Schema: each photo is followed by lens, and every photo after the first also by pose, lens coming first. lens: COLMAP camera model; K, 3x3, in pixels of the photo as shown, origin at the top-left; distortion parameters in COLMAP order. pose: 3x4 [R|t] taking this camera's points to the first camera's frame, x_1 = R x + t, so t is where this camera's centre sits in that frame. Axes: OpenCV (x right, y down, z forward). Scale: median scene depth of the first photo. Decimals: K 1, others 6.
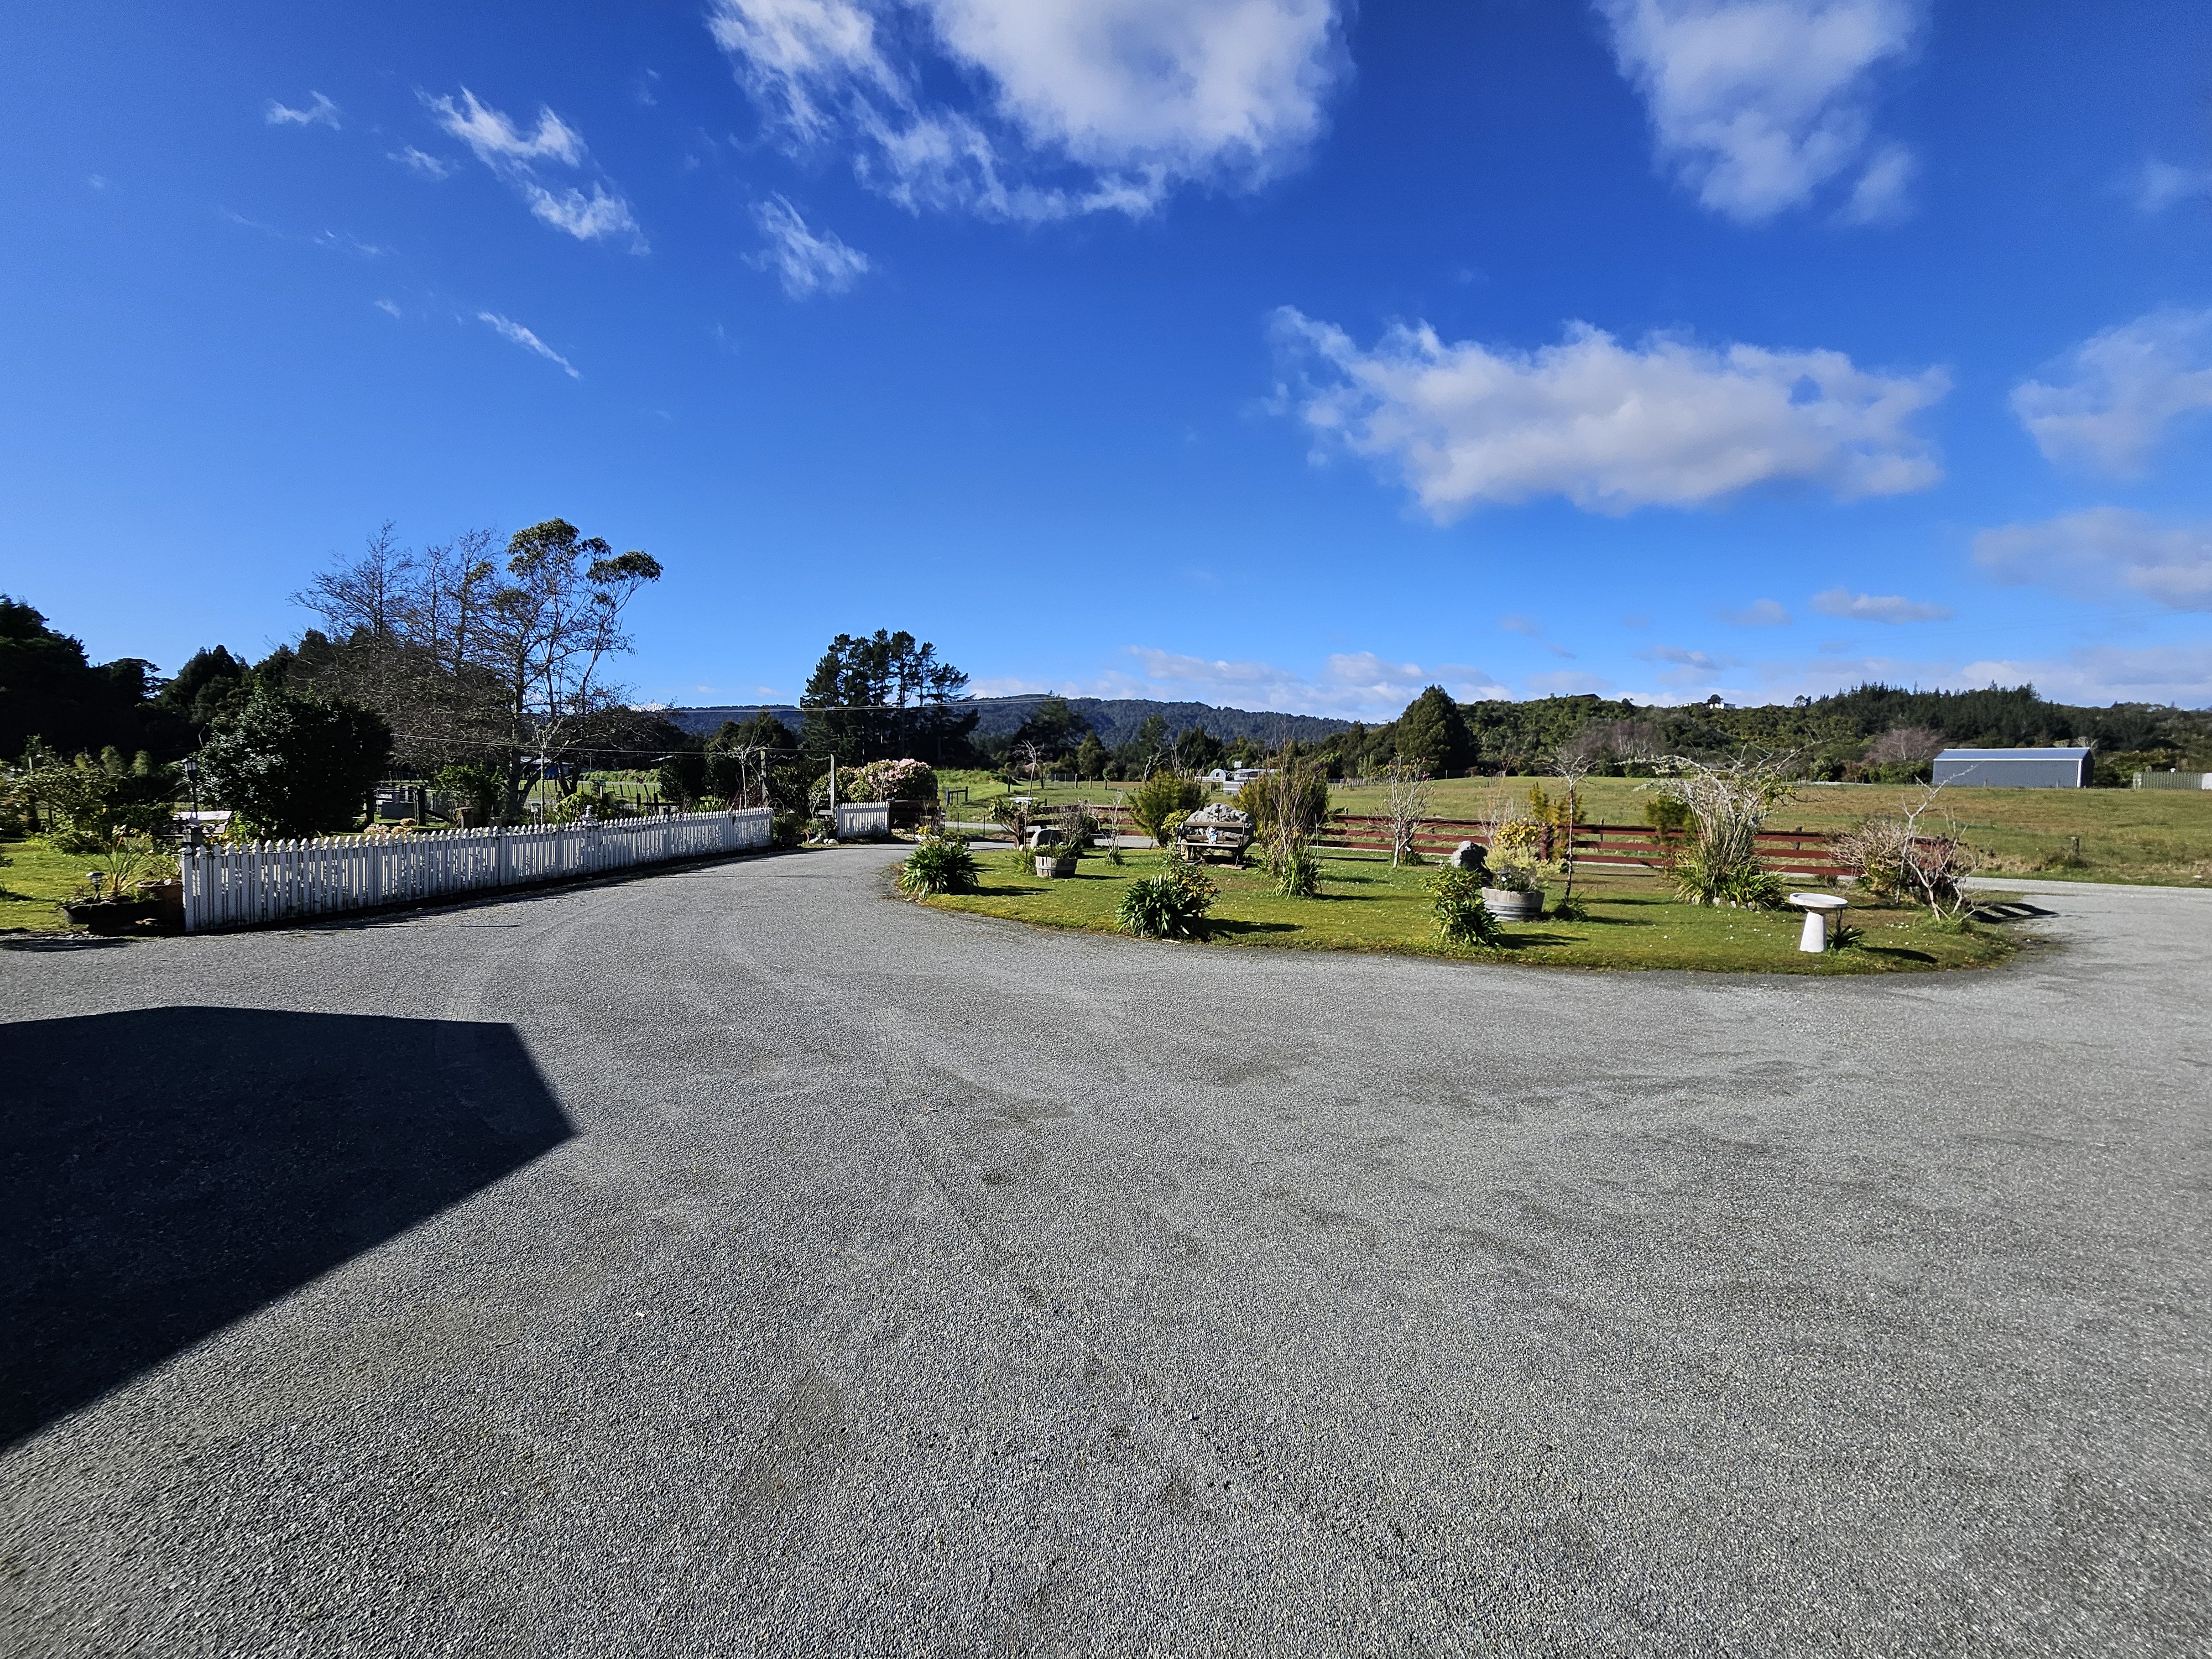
lens RADIAL K [[870.7, 0, 1109.5], [0, 870.7, 820.5], [0, 0, 1]] dist [-0.020566, 0.007320]
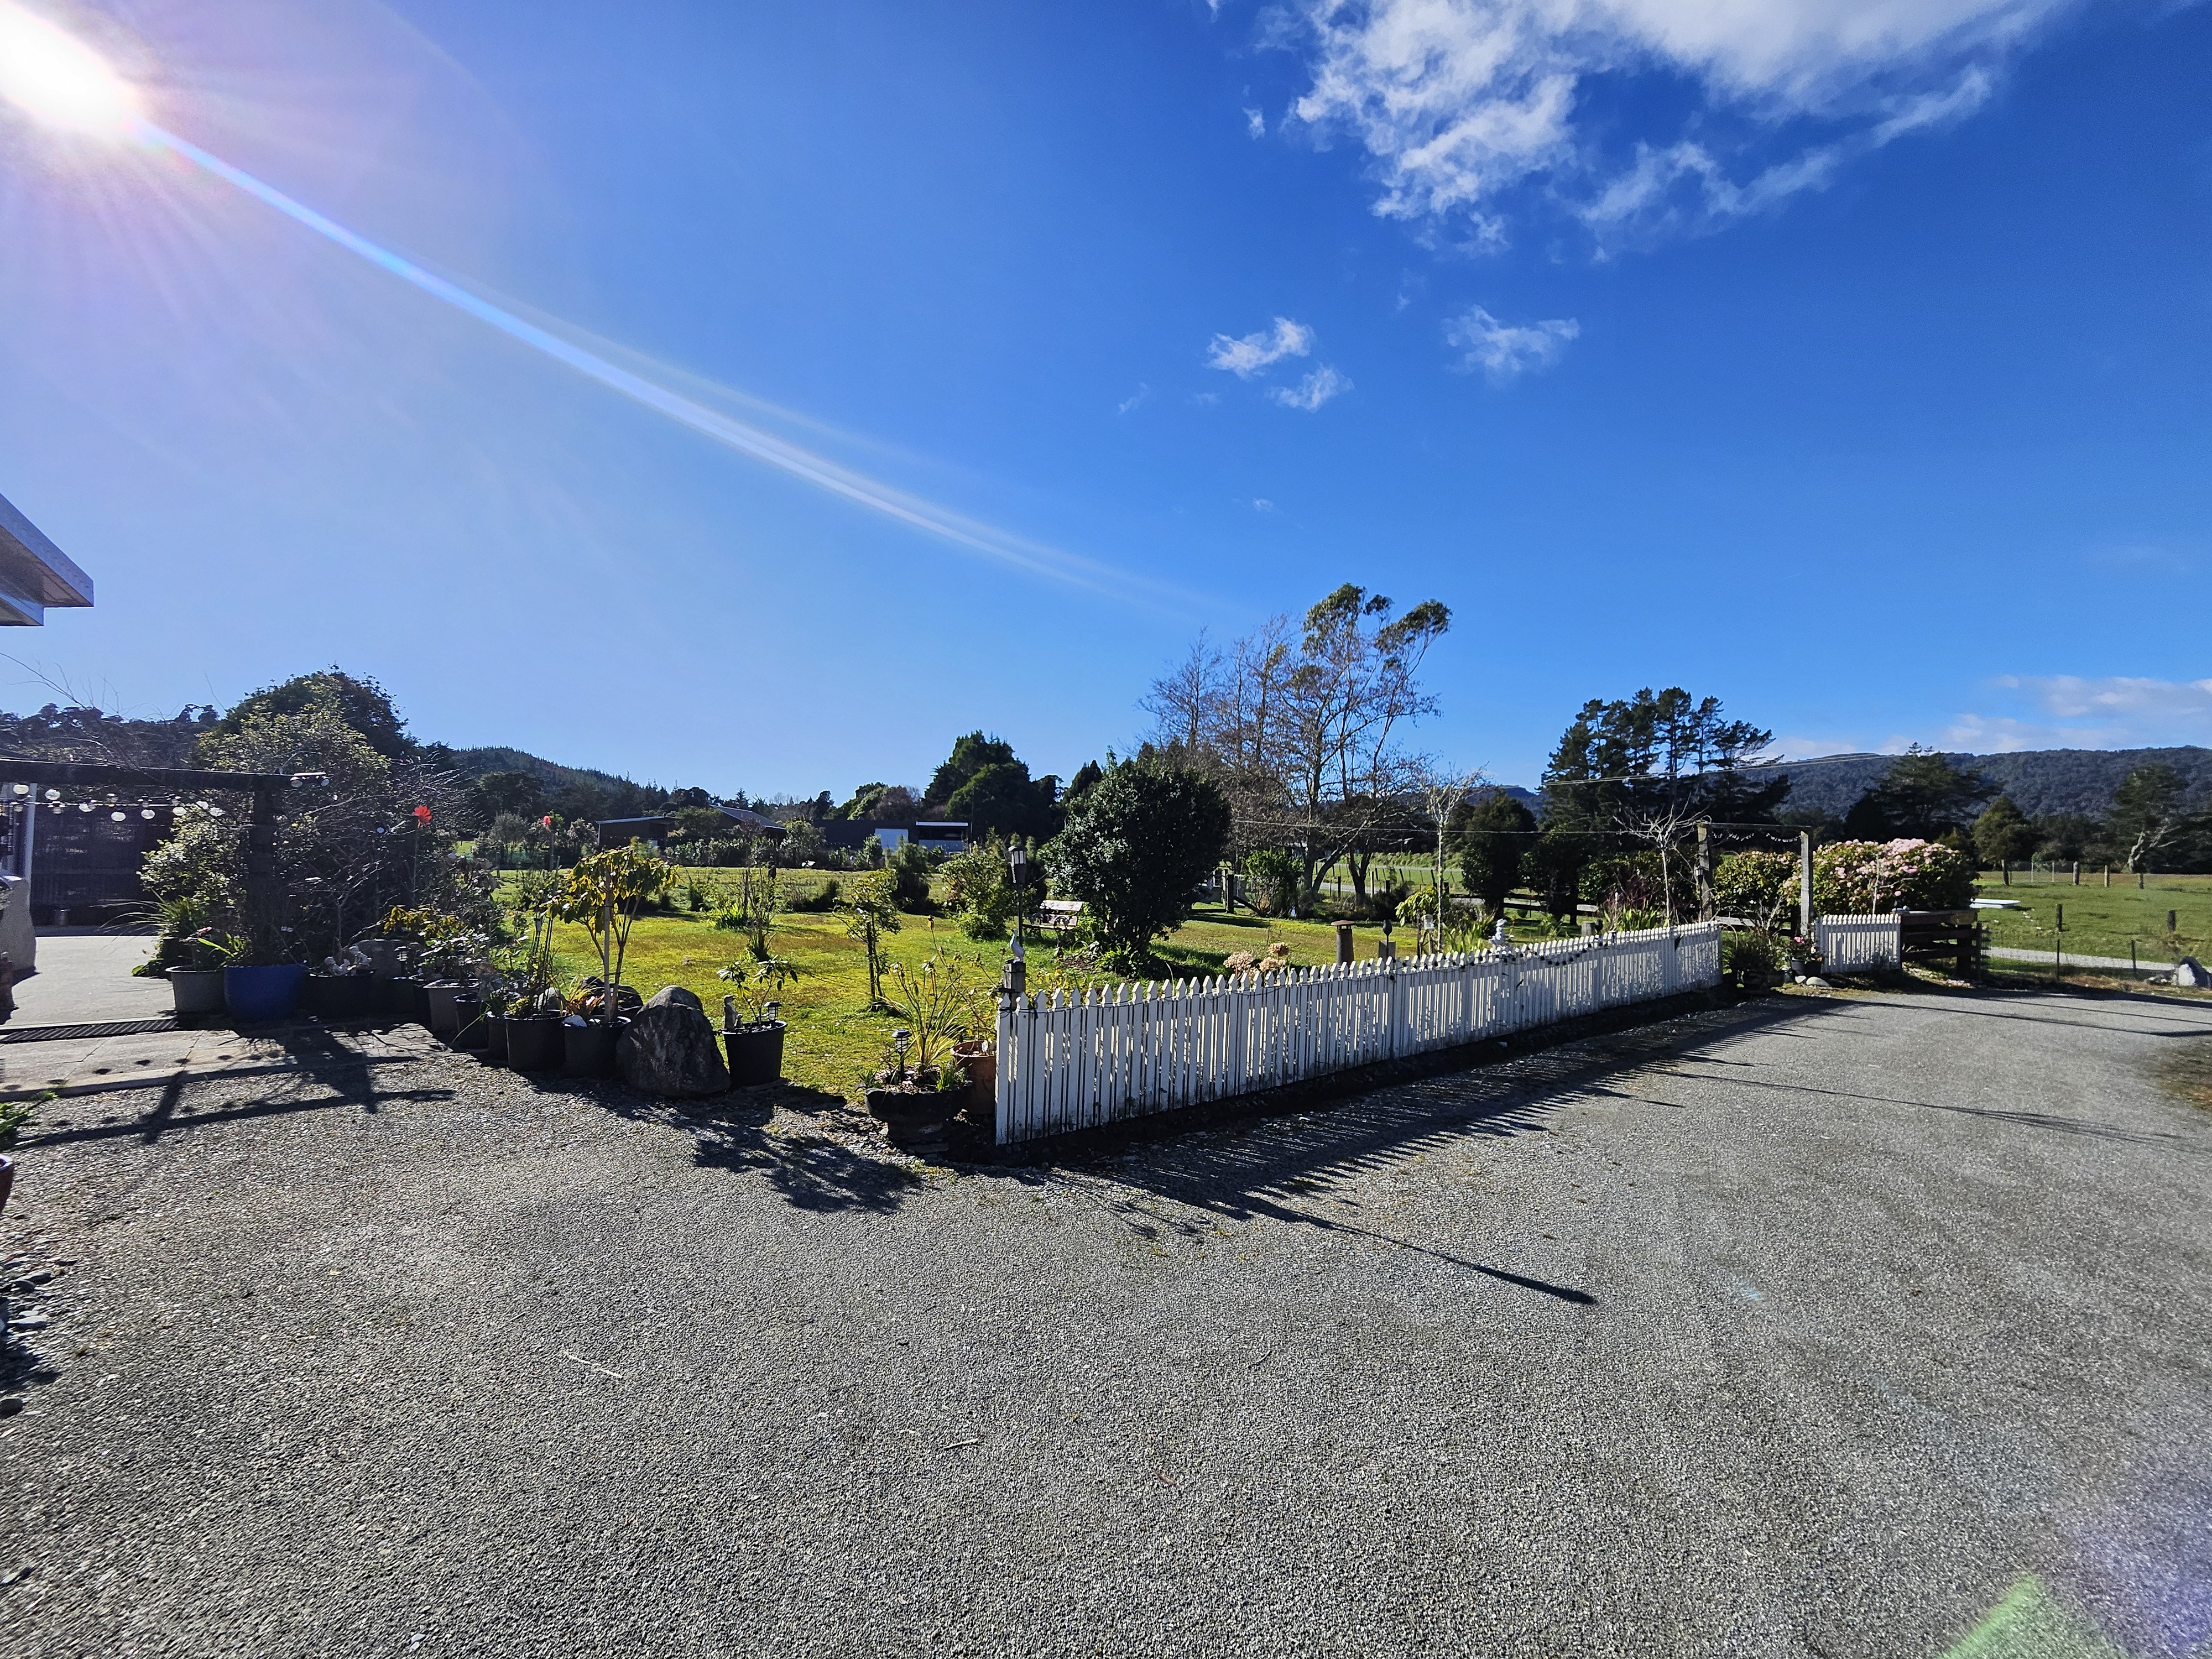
lens RADIAL K [[872.8, 0, 1095.7], [0, 872.8, 820.4], [0, 0, 1]] dist [-0.002654, -0.000092]
pose [[0.698878, -0.025071, -0.714802, -0.175879], [-0.042784, 0.996130, -0.076770, -0.013131], [0.713960, 0.084235, 0.695101, 0.180894]]
